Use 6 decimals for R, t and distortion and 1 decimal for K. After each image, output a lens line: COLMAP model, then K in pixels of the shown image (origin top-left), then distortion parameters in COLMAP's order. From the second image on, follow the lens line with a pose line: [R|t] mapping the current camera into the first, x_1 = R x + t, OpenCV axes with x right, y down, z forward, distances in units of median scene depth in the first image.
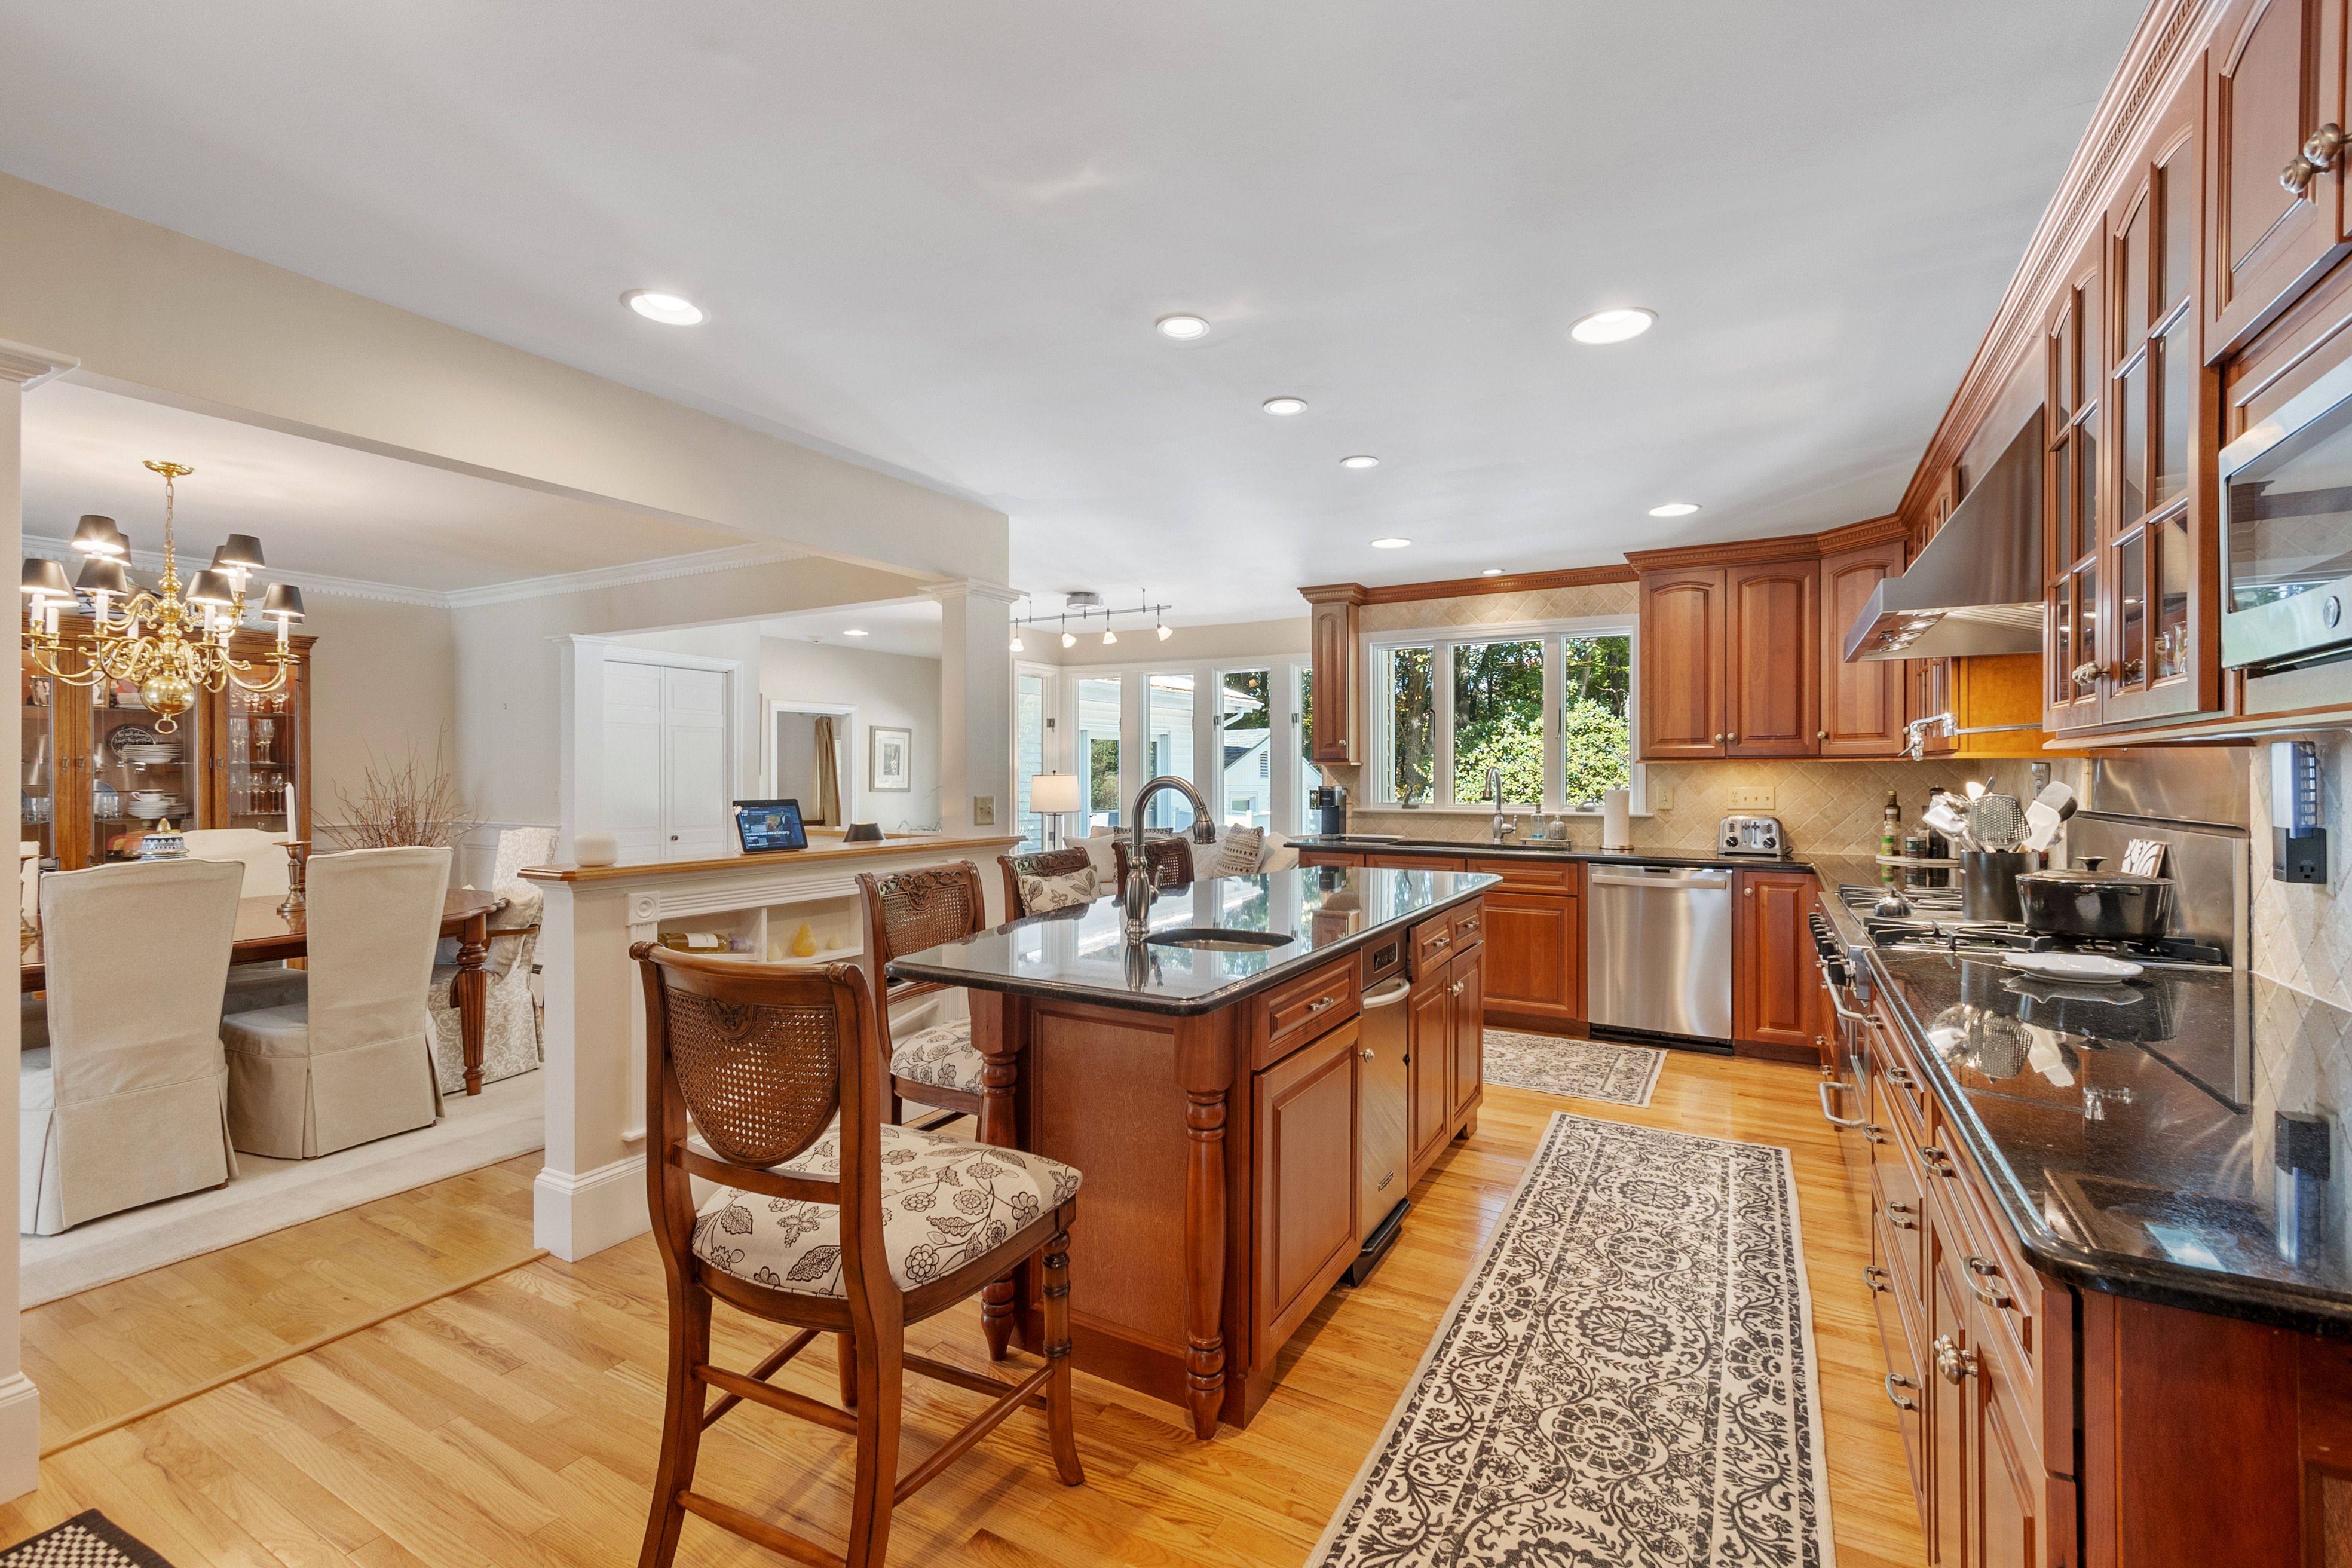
lens RADIAL K [[1024.2, 0, 1180.3], [0, 1024.2, 770.0], [0, 0, 1]] dist [-0.000259, -0.000200]
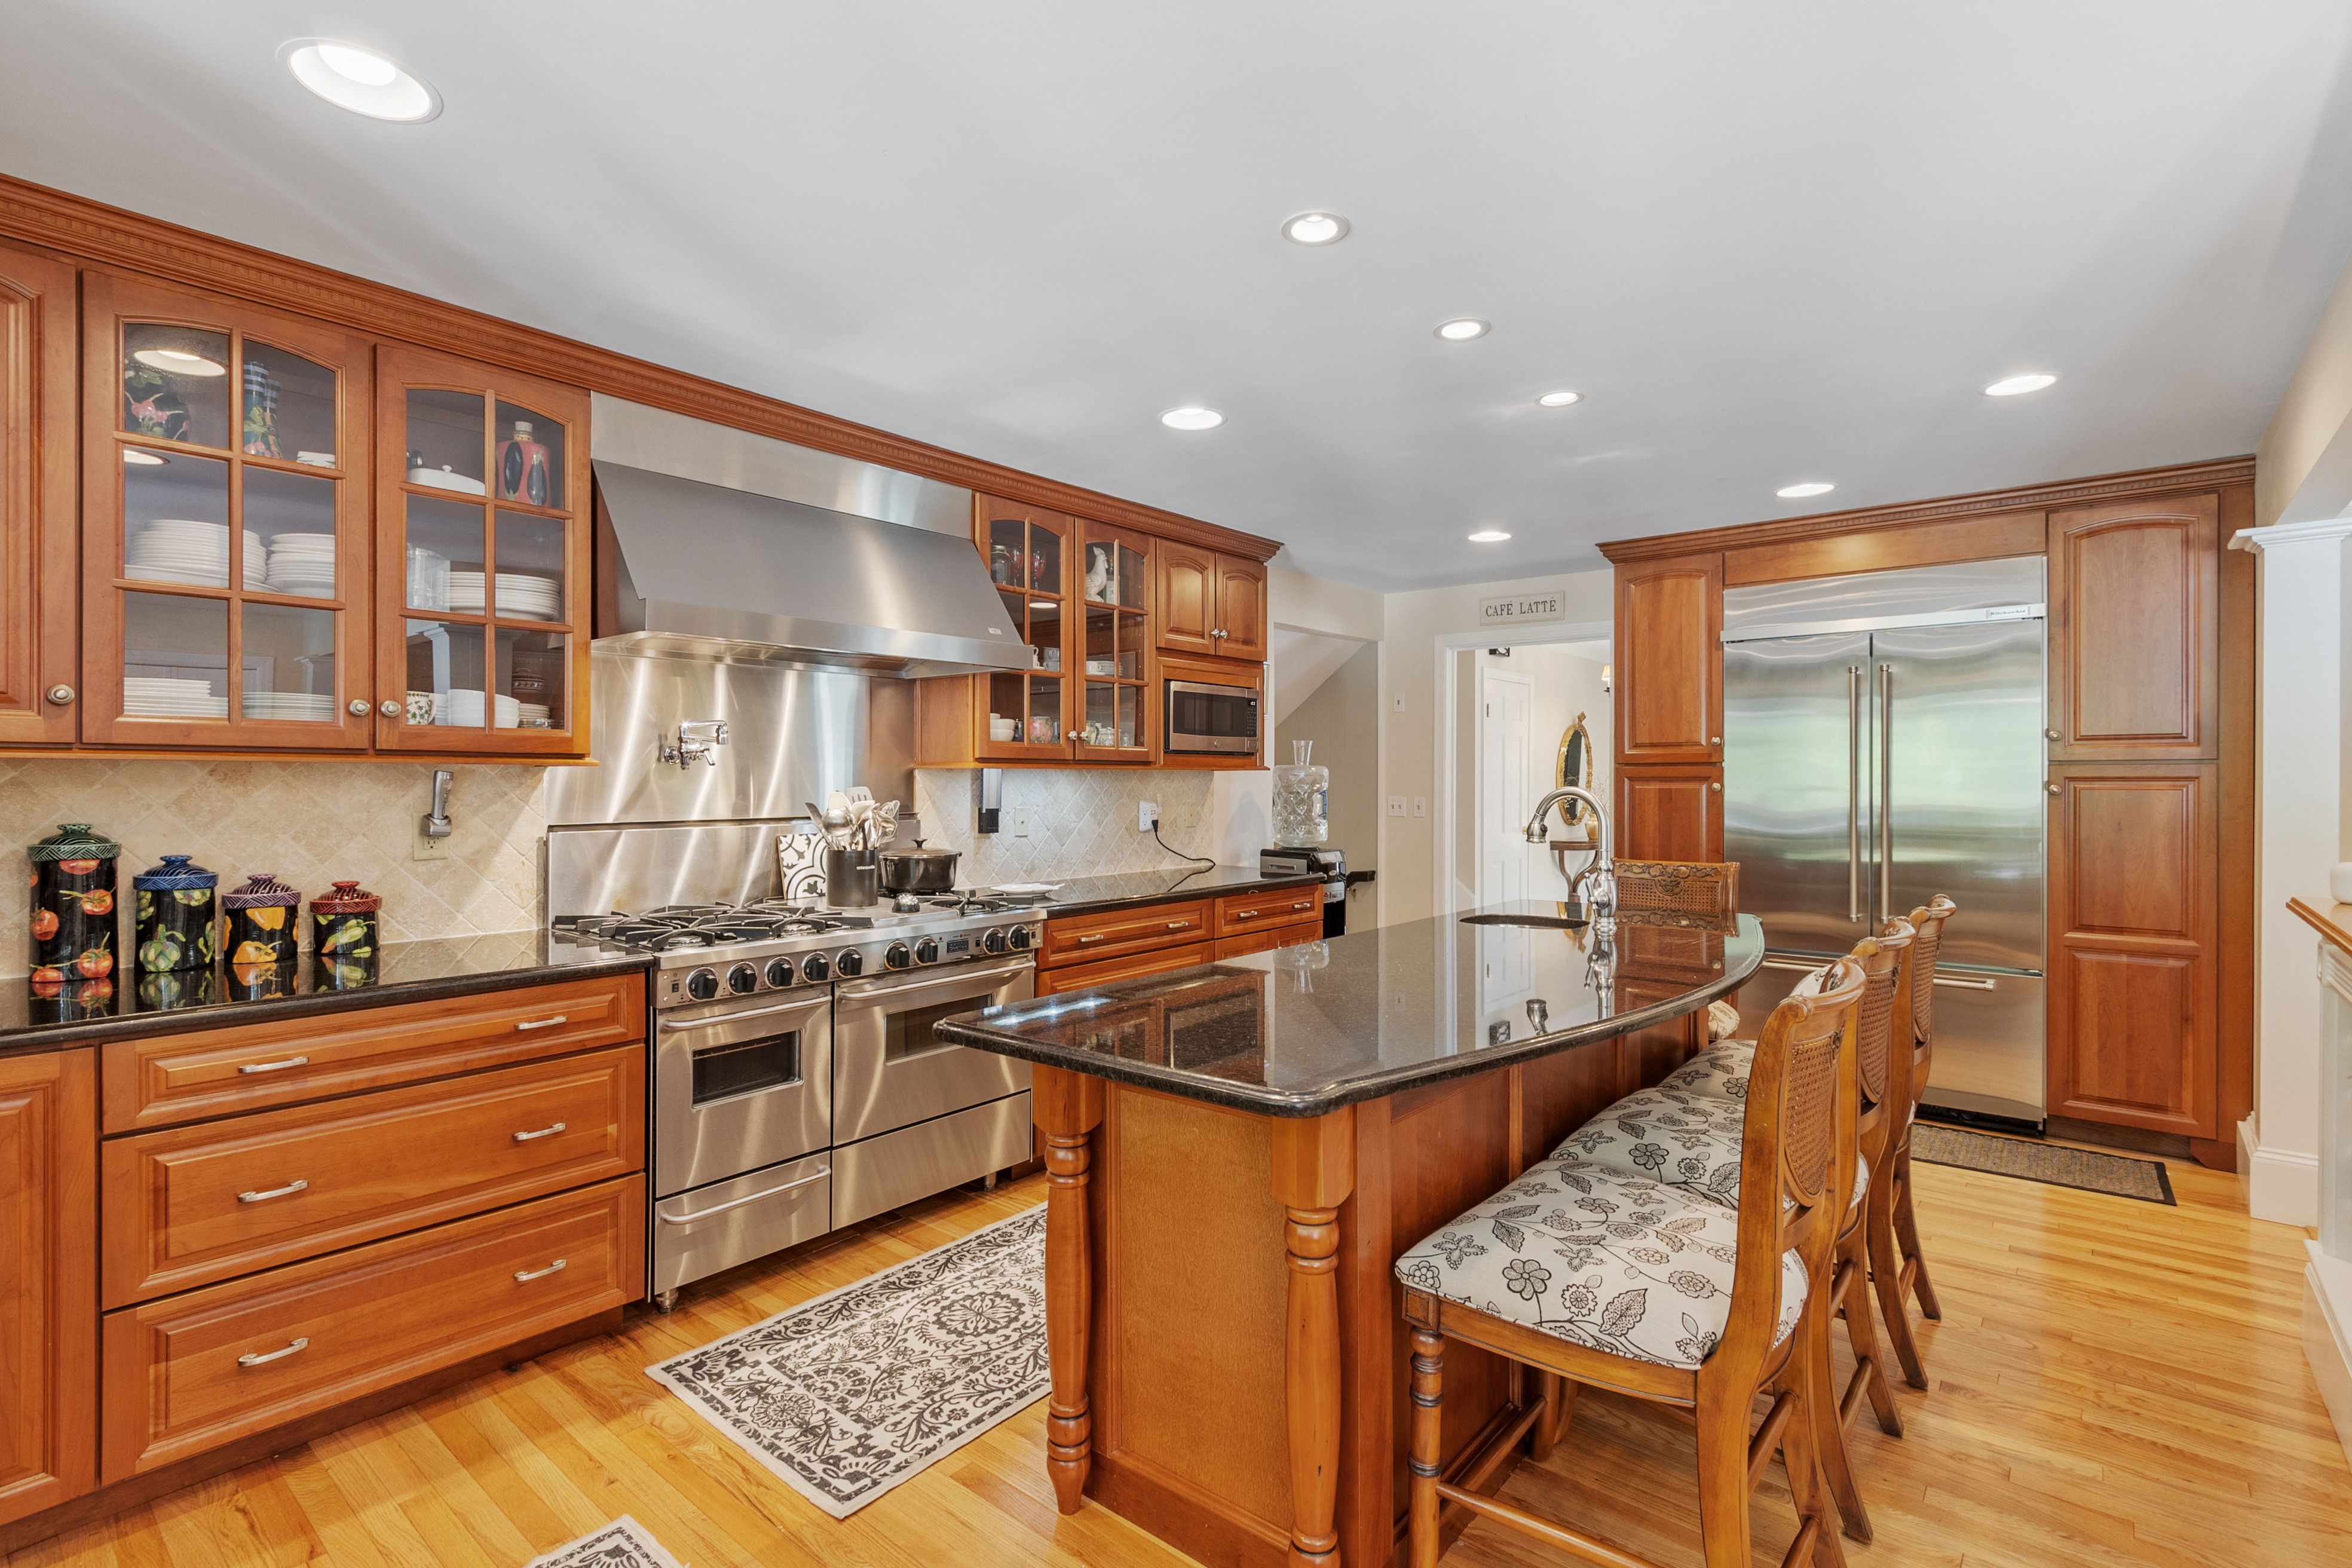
lens RADIAL K [[1106.9, 0, 1176.0], [0, 1106.9, 784.0], [0, 0, 1]] dist [-0.001122, -0.000182]
pose [[-0.983359, -0.005341, 0.181596, 0.110136], [-0.004396, 0.999975, 0.005606, -0.003938], [-0.181621, 0.004714, -0.983357, 1.281379]]
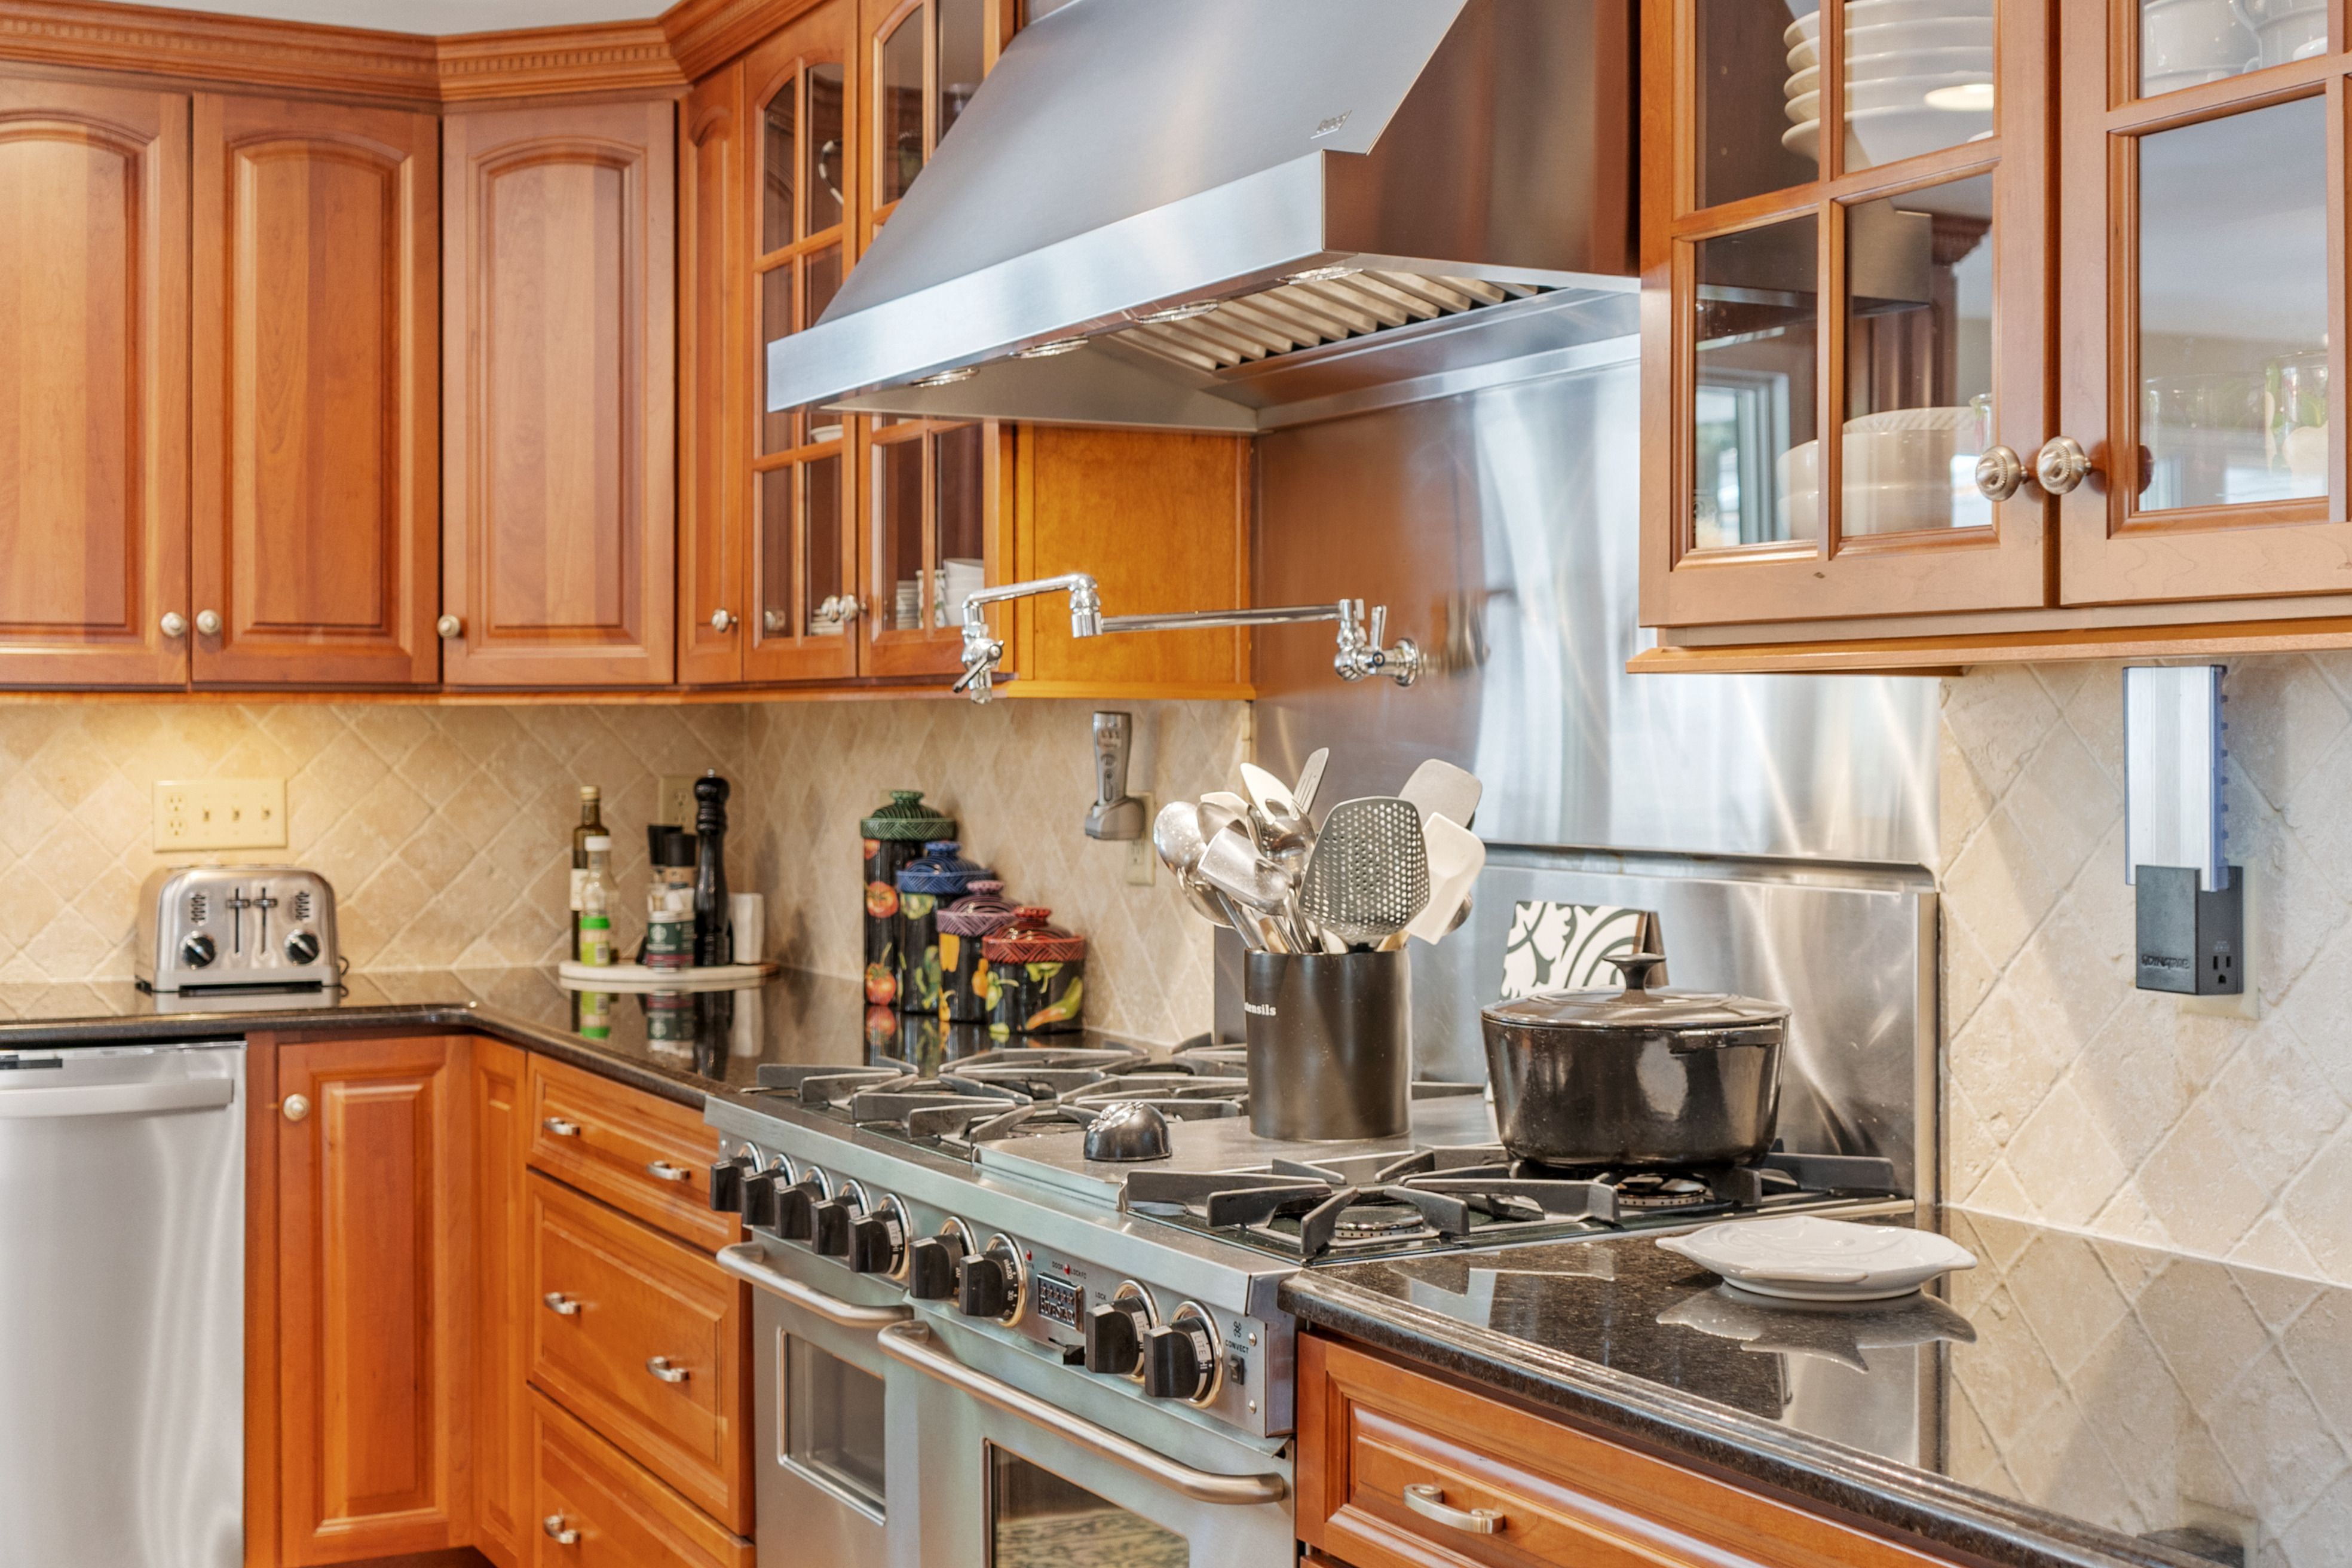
lens RADIAL K [[2935.3, 0, 1169.8], [0, 2935.3, 730.3], [0, 0, 1]] dist [0.010641, 0.005031]
pose [[0.546860, 0.002759, 0.837219, -0.068801], [-0.003531, 0.999993, -0.000989, 0.000839], [-0.837216, -0.002416, 0.546867, 0.270036]]
